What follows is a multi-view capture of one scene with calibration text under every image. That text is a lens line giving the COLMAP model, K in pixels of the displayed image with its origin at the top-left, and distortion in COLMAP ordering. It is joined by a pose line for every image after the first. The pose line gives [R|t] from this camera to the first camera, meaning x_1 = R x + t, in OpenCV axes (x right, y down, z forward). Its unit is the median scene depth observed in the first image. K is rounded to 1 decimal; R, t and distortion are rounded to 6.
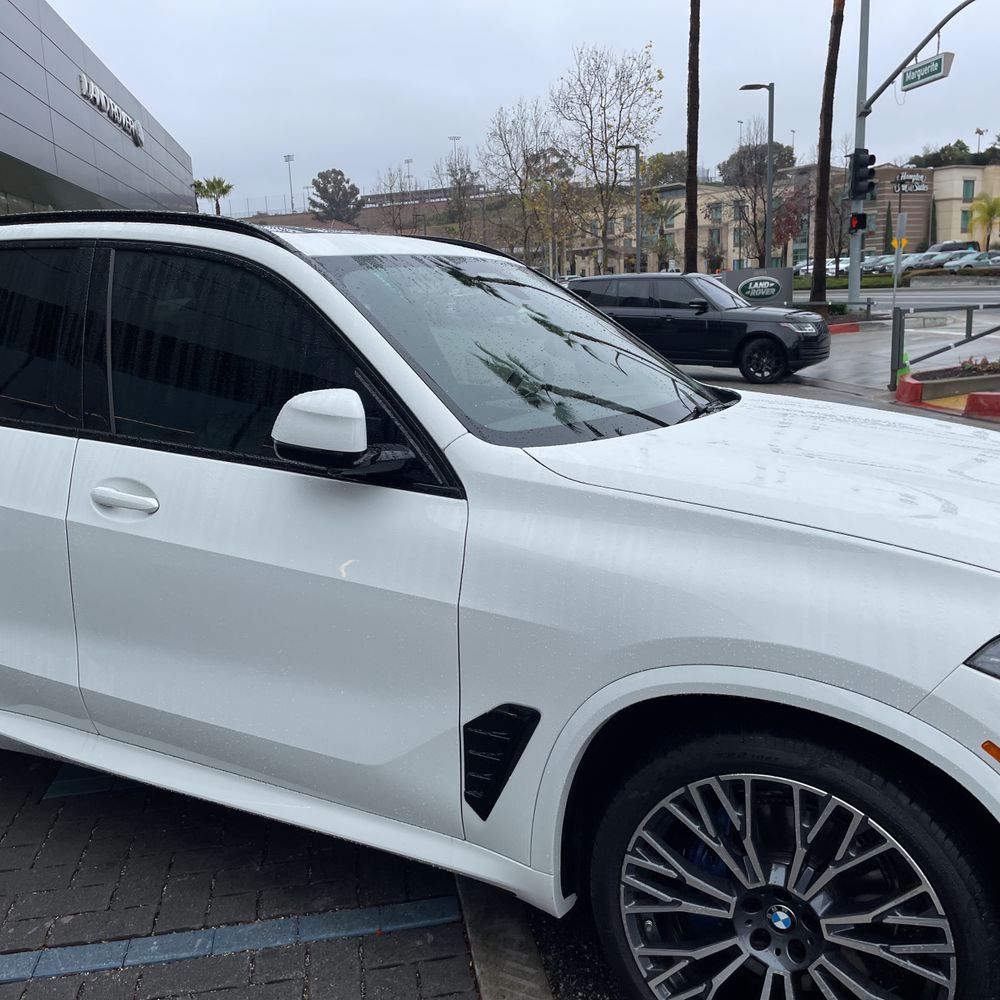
lens RADIAL K [[1011.4, 0, 502.9], [0, 1011.4, 490.6], [0, 0, 1]] dist [0.101697, -0.138676]
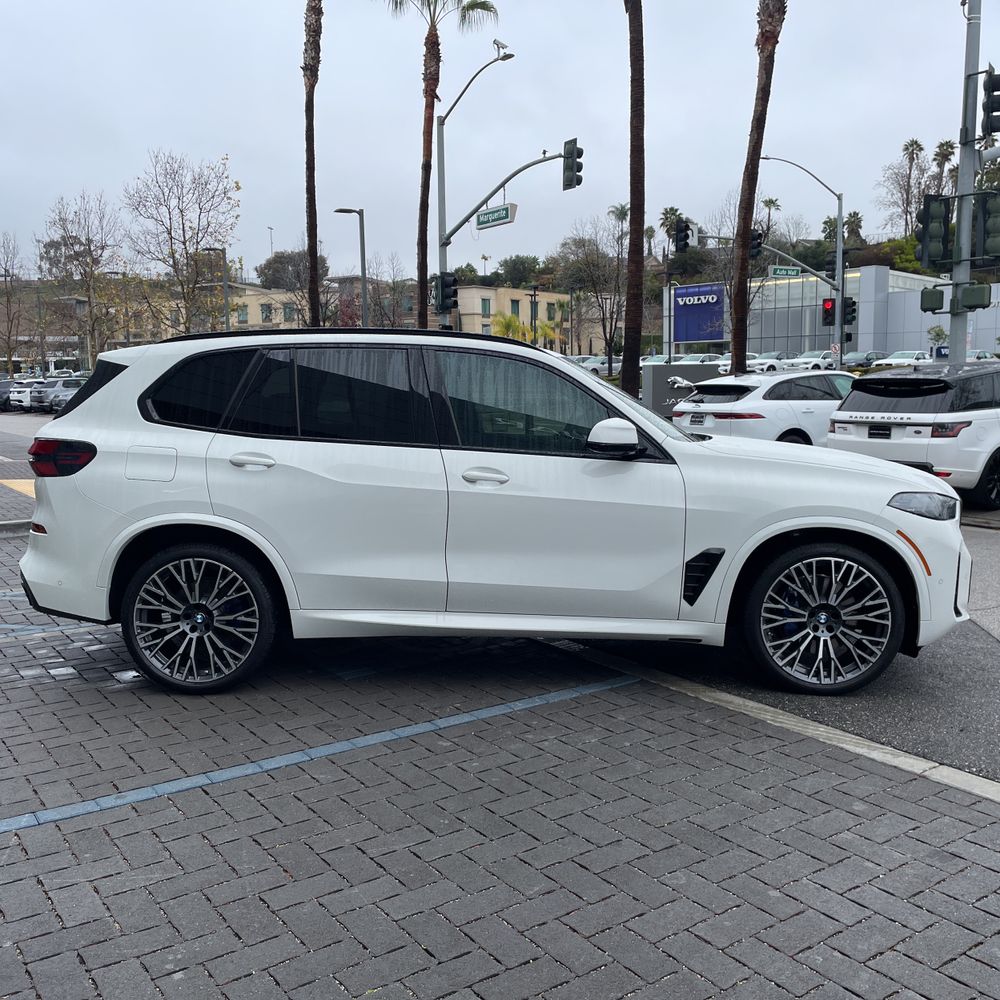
lens RADIAL K [[1011.4, 0, 502.9], [0, 1011.4, 490.6], [0, 0, 1]] dist [0.101697, -0.138676]
pose [[0.901812, -0.027593, 0.431247, -1.491550], [0.067568, 0.994688, -0.077652, 0.237202], [-0.426814, 0.099166, 0.898886, -0.949291]]
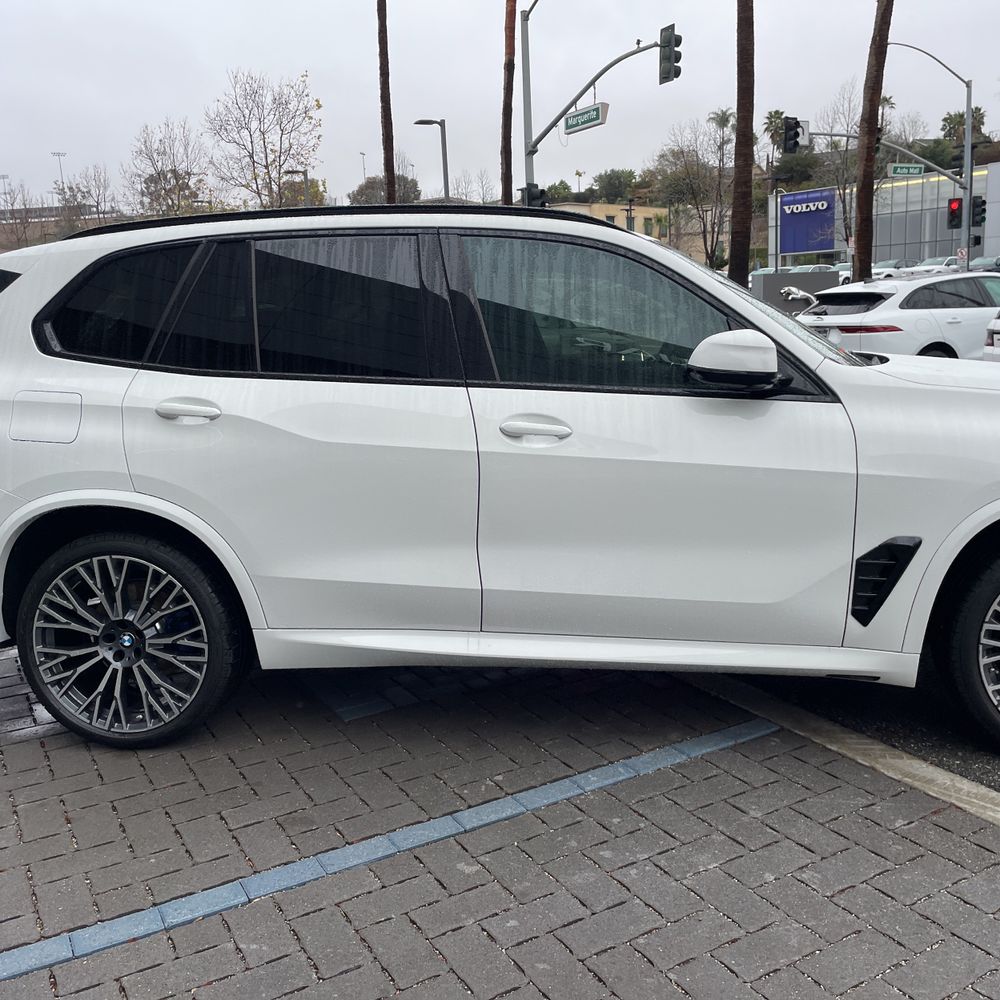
lens RADIAL K [[1013.2, 0, 508.1], [0, 1013.2, 478.9], [0, 0, 1]] dist [0.092293, -0.125746]
pose [[0.936565, -0.066358, 0.344154, -1.064251], [0.078604, 0.996669, -0.021738, 0.120056], [-0.341565, 0.047411, 0.938662, -0.202776]]
